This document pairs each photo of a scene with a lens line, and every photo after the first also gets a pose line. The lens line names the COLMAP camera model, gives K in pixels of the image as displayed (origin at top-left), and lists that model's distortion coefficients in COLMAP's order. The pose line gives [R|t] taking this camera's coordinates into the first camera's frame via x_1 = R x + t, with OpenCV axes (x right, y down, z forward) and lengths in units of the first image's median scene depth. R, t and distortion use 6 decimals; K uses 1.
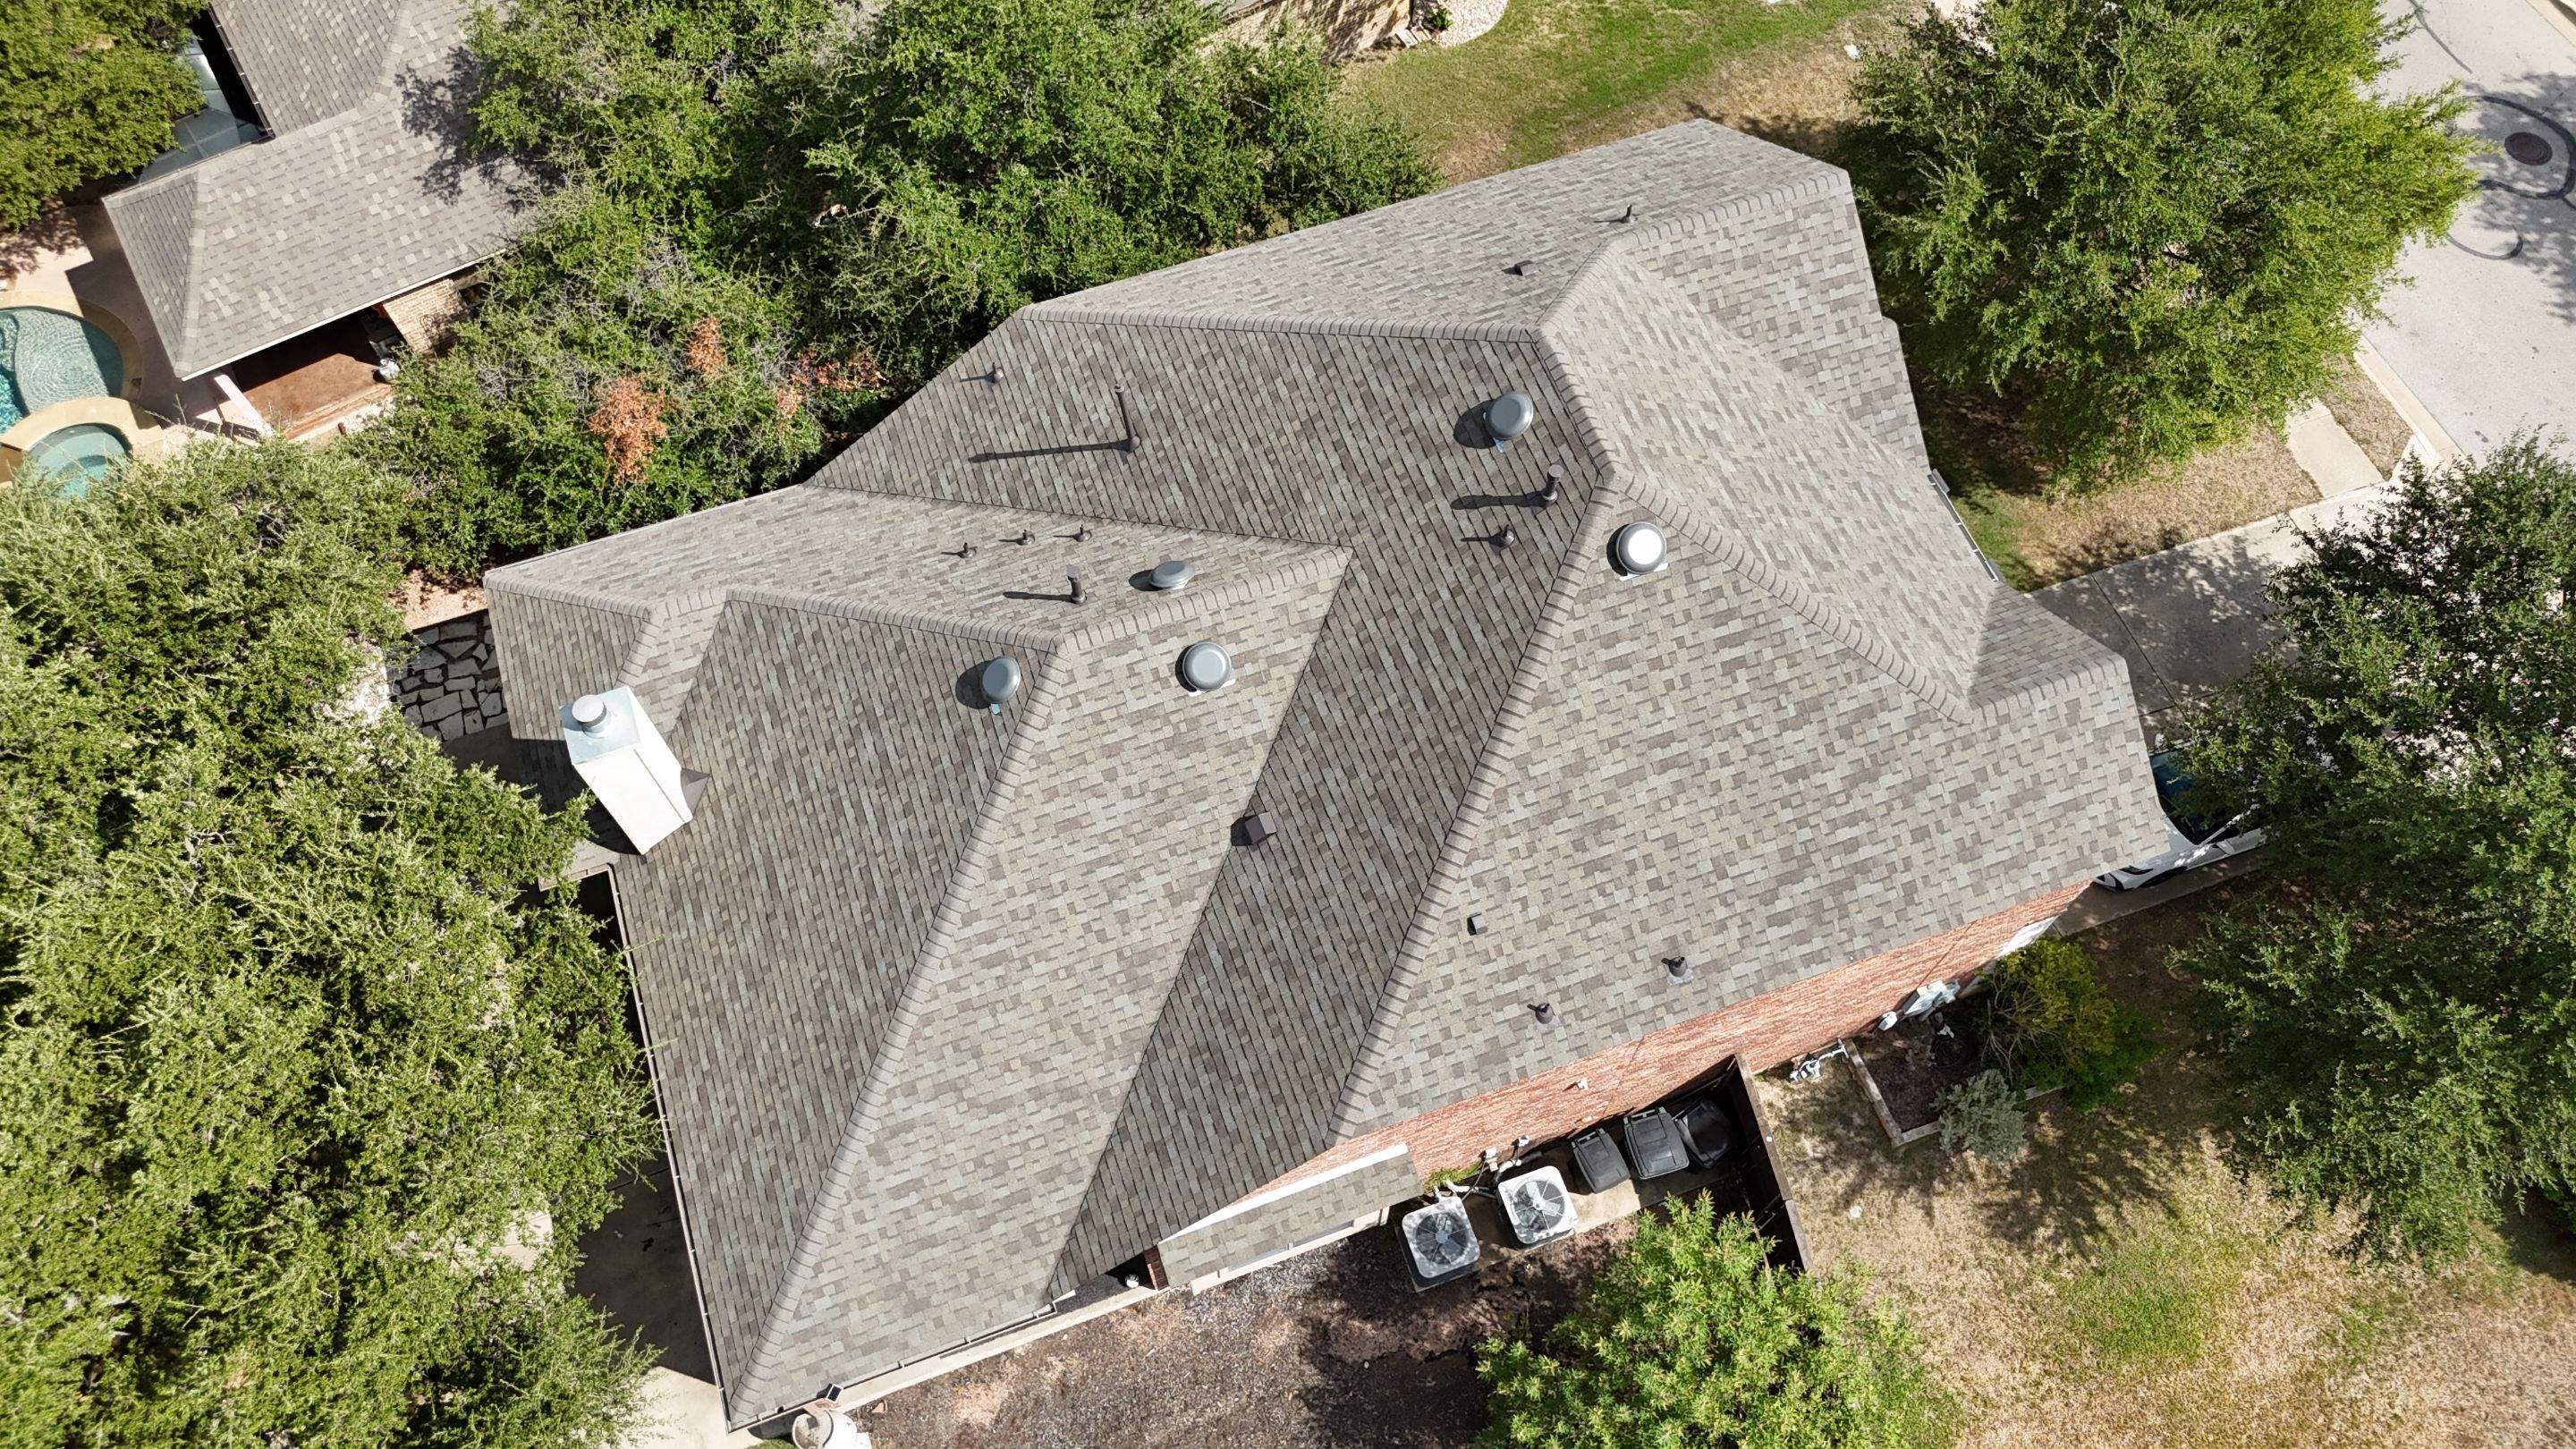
lens RADIAL K [[1900.7, 0, 1289.7], [0, 1900.7, 731.8], [0, 0, 1]] dist [0.074390, -0.072080]
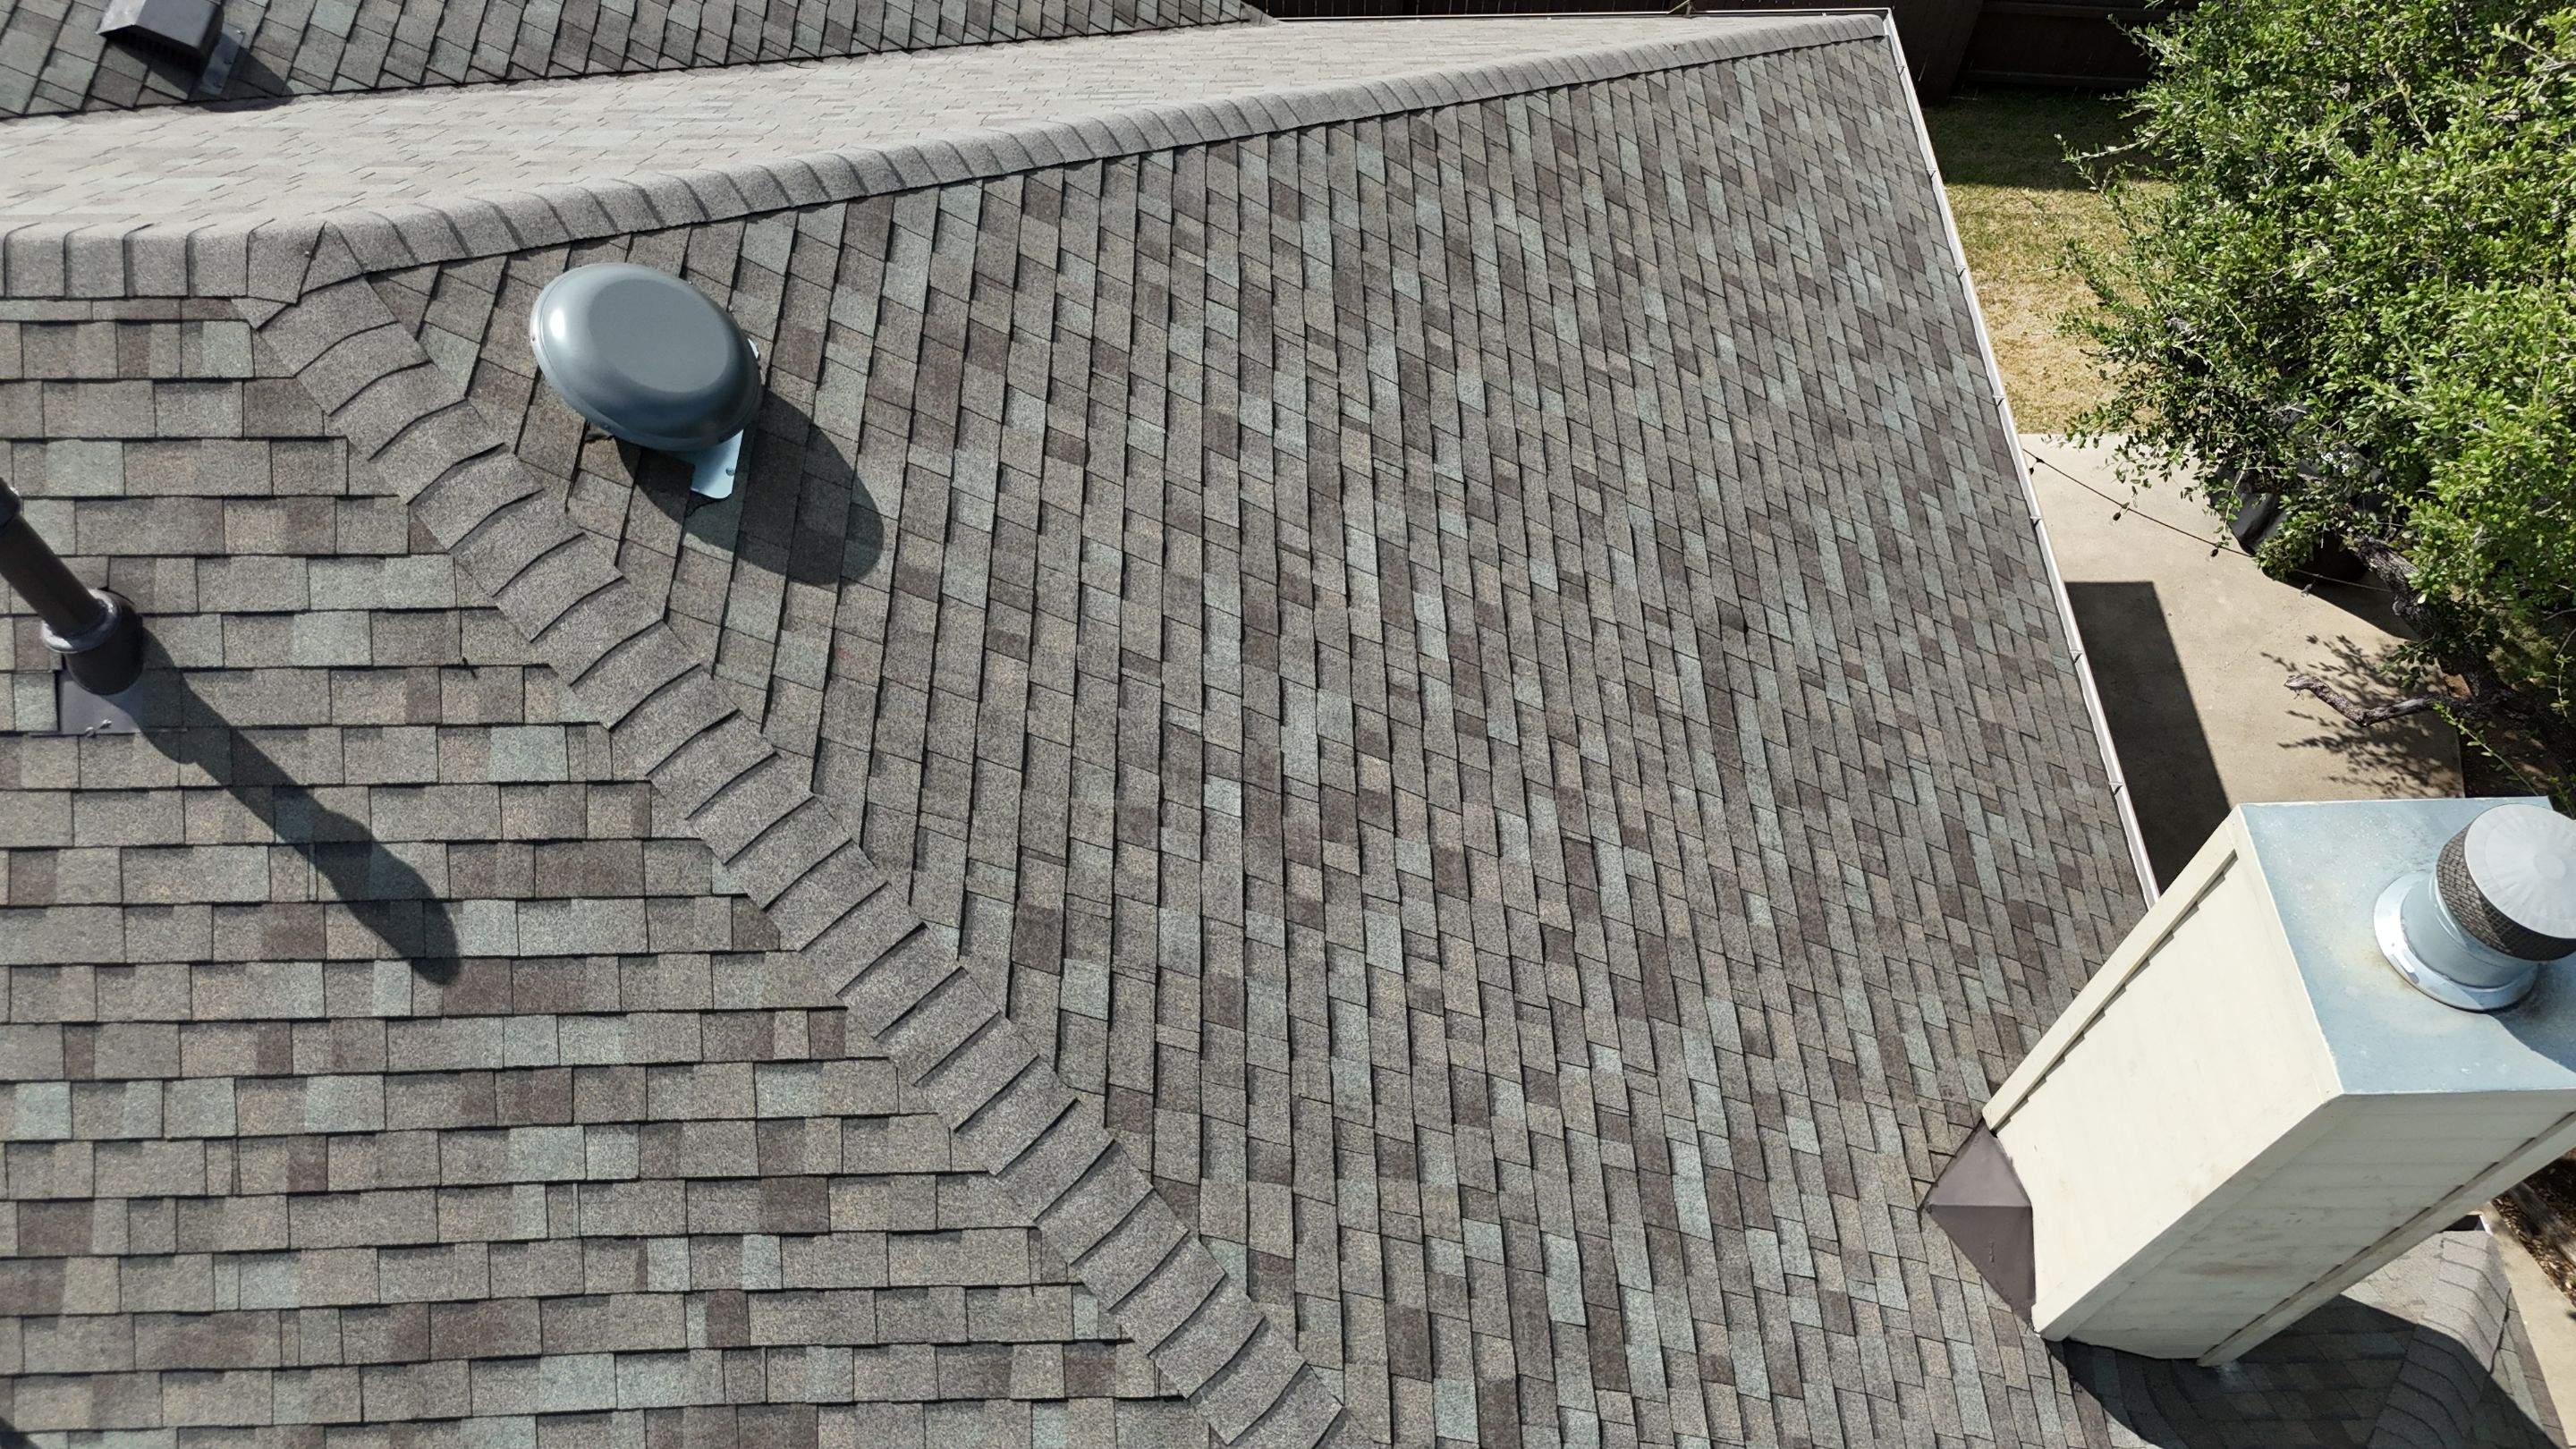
lens RADIAL K [[1900.7, 0, 1289.9], [0, 1900.7, 717.0], [0, 0, 1]] dist [0.074390, -0.072080]
pose [[-0.948541, -0.269501, 0.166250, -0.256015], [0.277951, -0.457100, 0.844868, -0.203243], [-0.151700, 0.847602, 0.508486, 0.855651]]
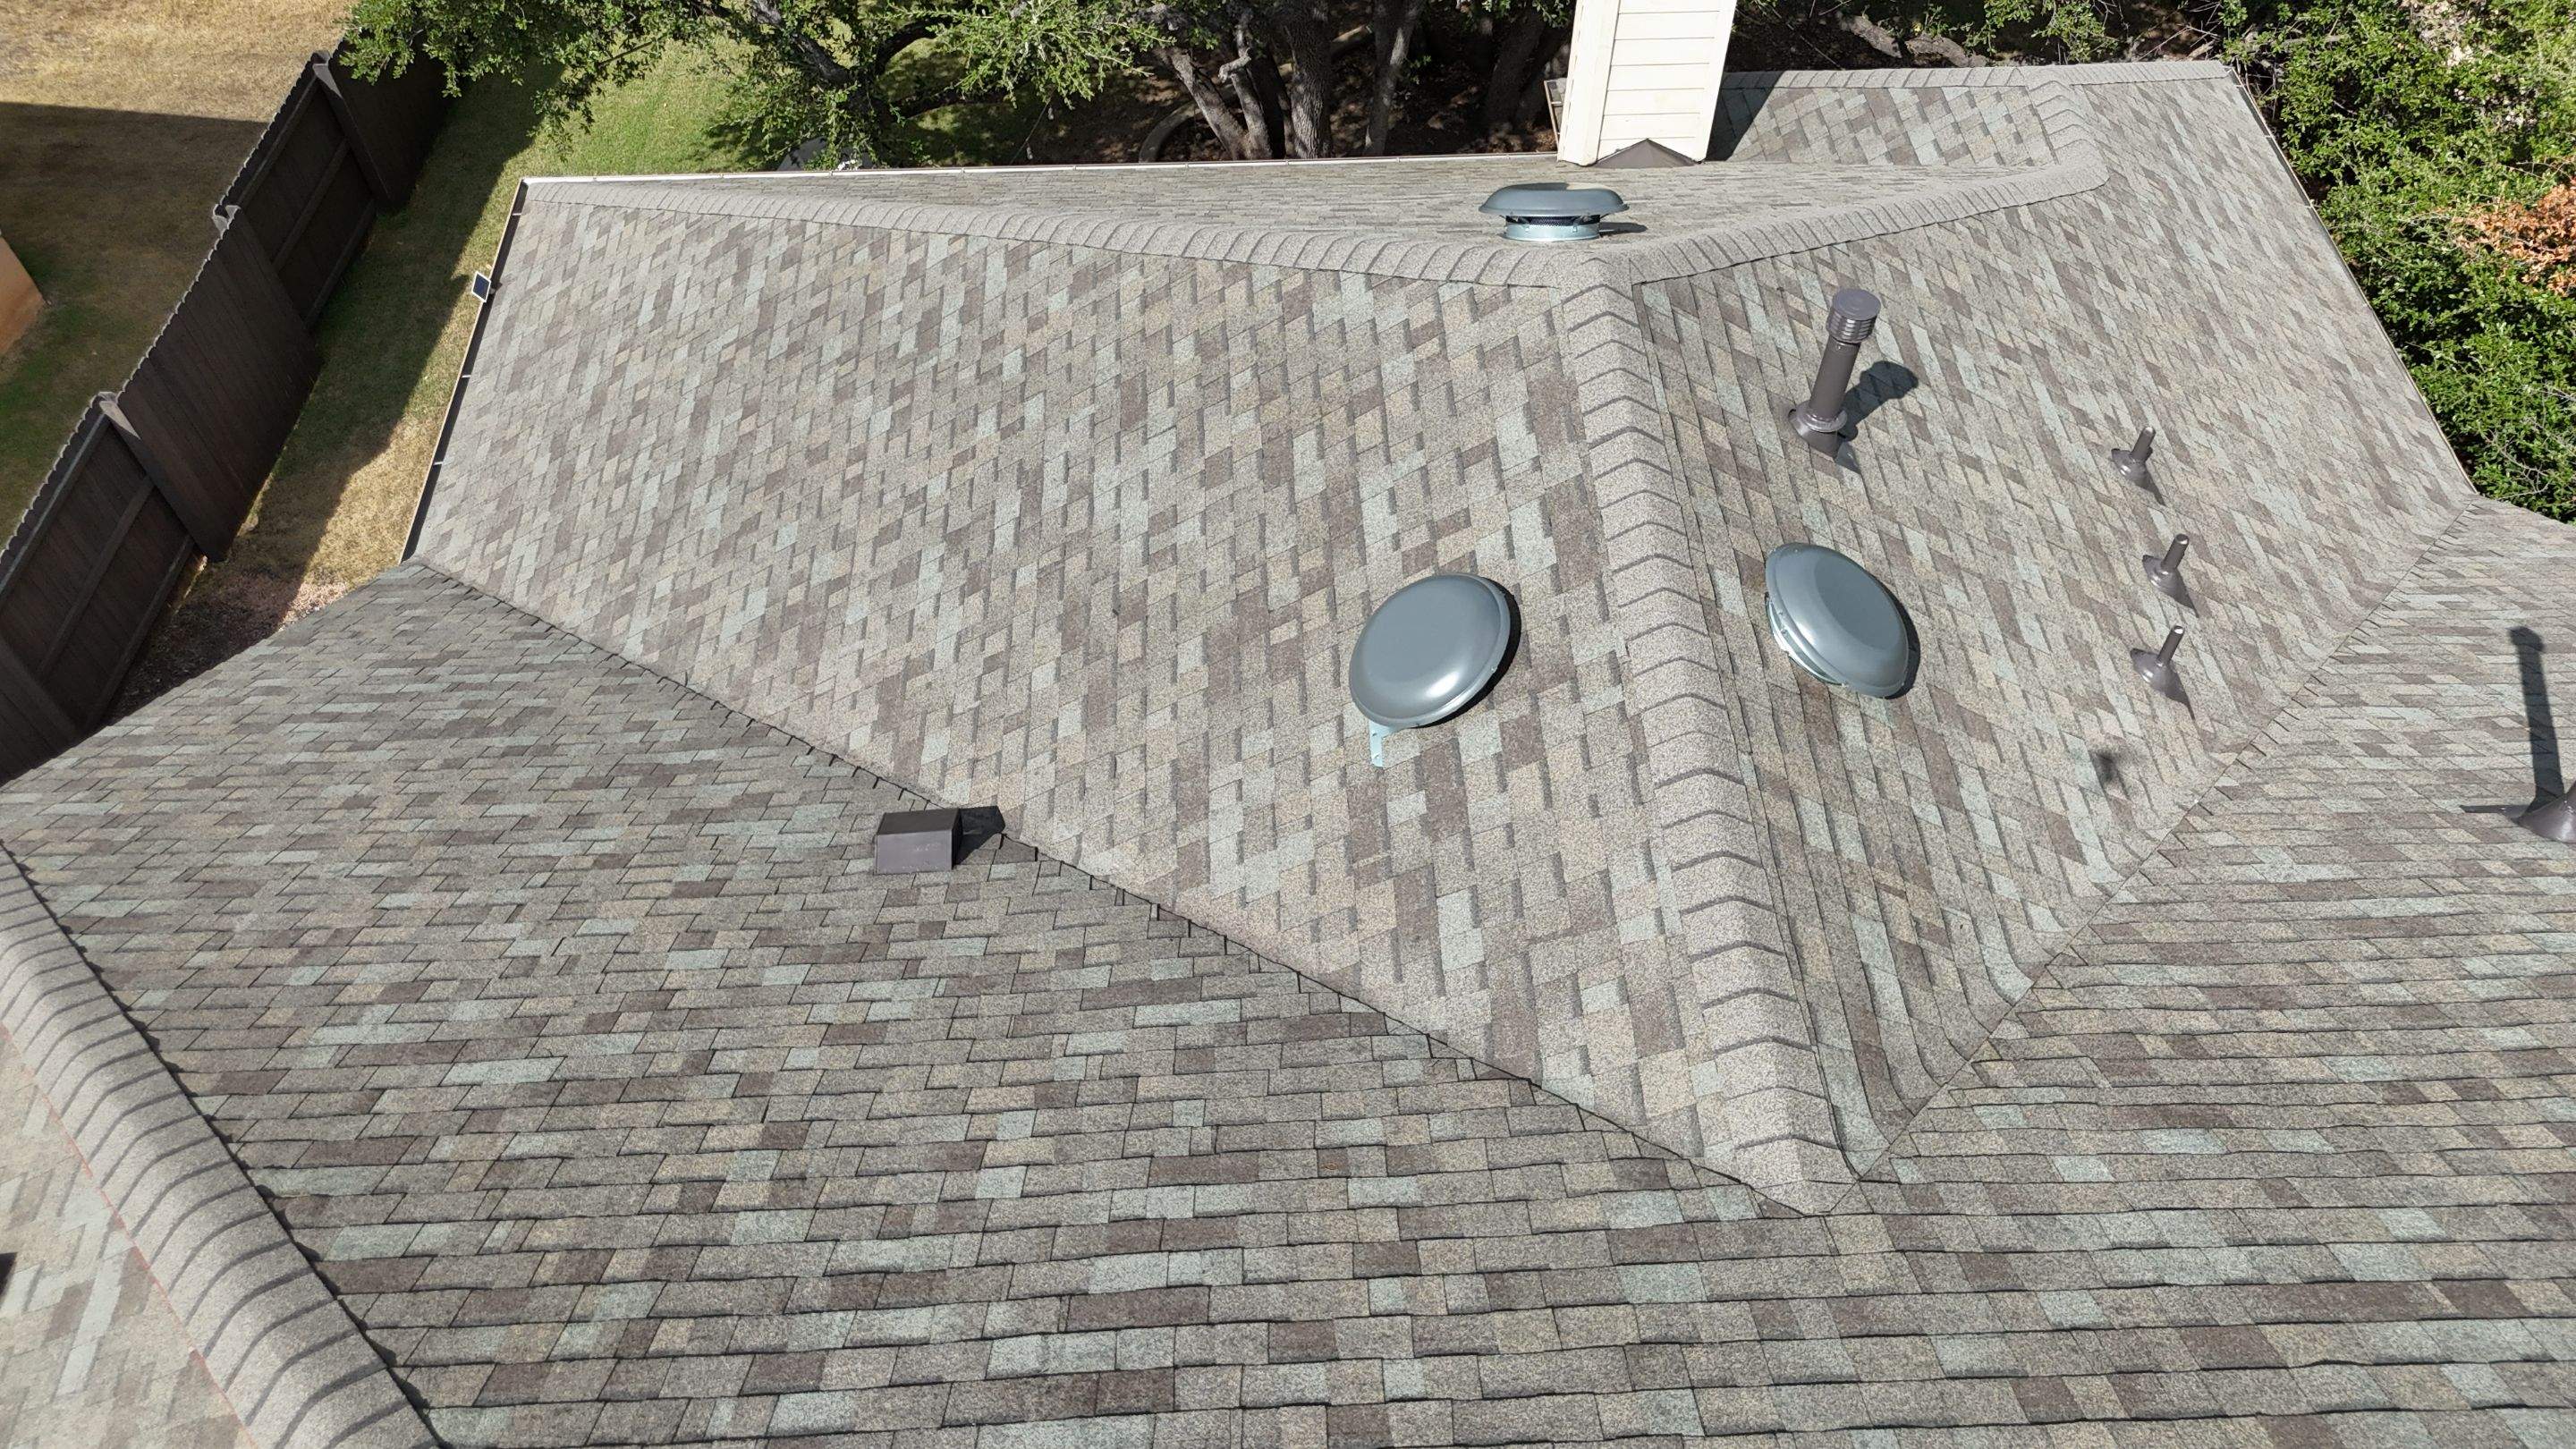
lens RADIAL K [[1900.7, 0, 1290.8], [0, 1900.7, 723.8], [0, 0, 1]] dist [0.074390, -0.072080]
pose [[-0.299134, 0.757013, -0.580905, 0.121868], [-0.848340, 0.067724, 0.525103, -0.151148], [0.436851, 0.649881, 0.621945, 0.777301]]
